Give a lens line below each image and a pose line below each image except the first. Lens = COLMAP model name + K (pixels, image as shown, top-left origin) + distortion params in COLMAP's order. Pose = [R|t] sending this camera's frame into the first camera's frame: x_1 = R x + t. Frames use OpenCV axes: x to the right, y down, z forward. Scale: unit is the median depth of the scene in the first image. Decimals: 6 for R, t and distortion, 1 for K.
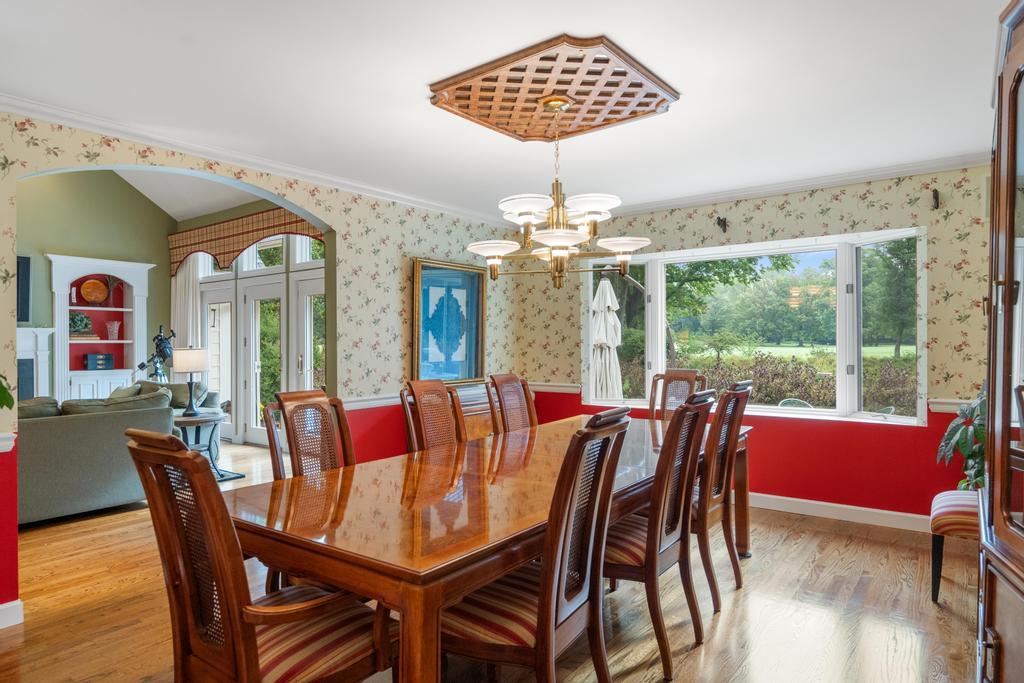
lens RADIAL K [[611.8, 0, 514.3], [0, 611.8, 343.0], [0, 0, 1]] dist [-0.006746, -0.001176]
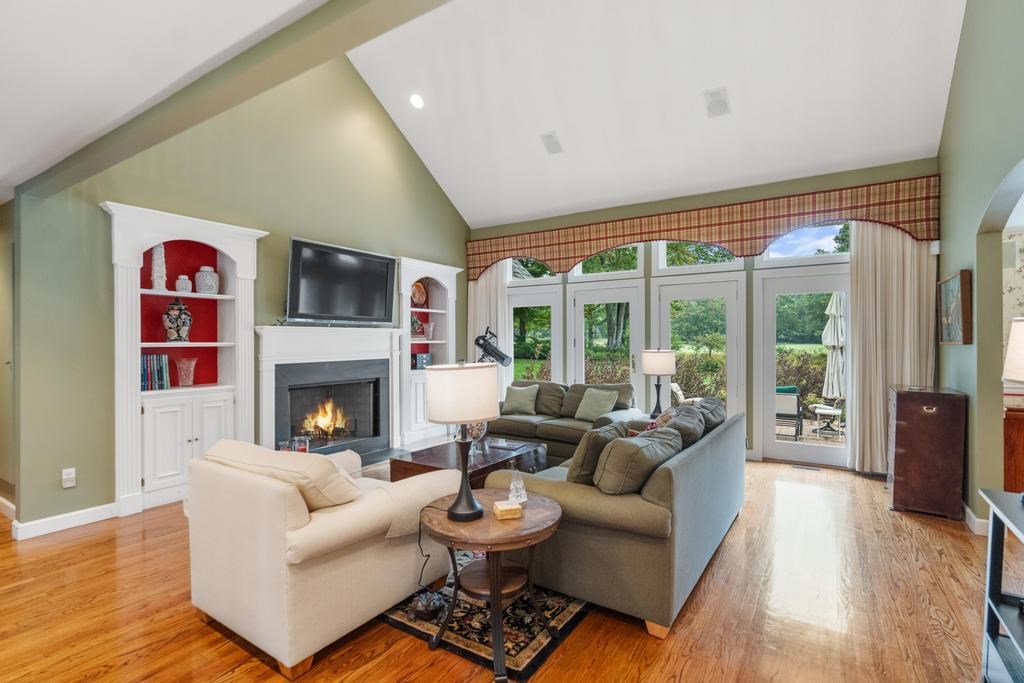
lens RADIAL K [[487.6, 0, 509.4], [0, 487.6, 342.6], [0, 0, 1]] dist [-0.000466, 0.000412]
pose [[0.997159, 0.004771, 0.075175, -0.605490], [-0.005093, 0.999979, 0.004094, -0.004915], [-0.075153, -0.004465, 0.997162, 0.158462]]
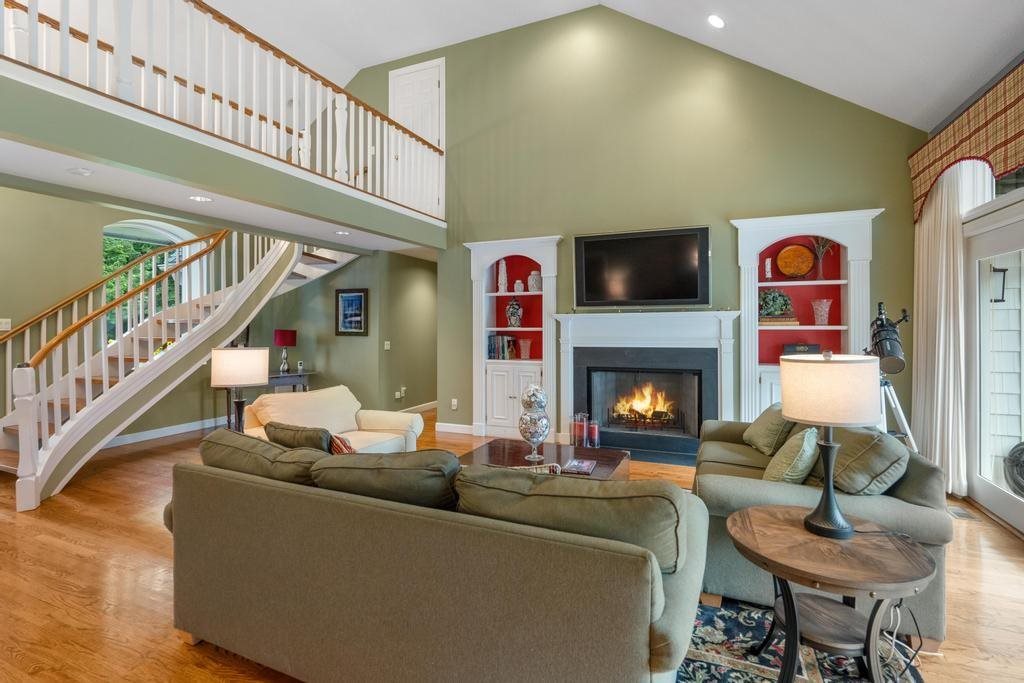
lens RADIAL K [[487.6, 0, 499.3], [0, 487.6, 324.9], [0, 0, 1]] dist [-0.000466, 0.000412]
pose [[0.245950, 0.004512, -0.969272, -0.197454], [0.002753, 0.999982, 0.005353, -0.009603], [0.969279, -0.003985, 0.245933, 0.506141]]
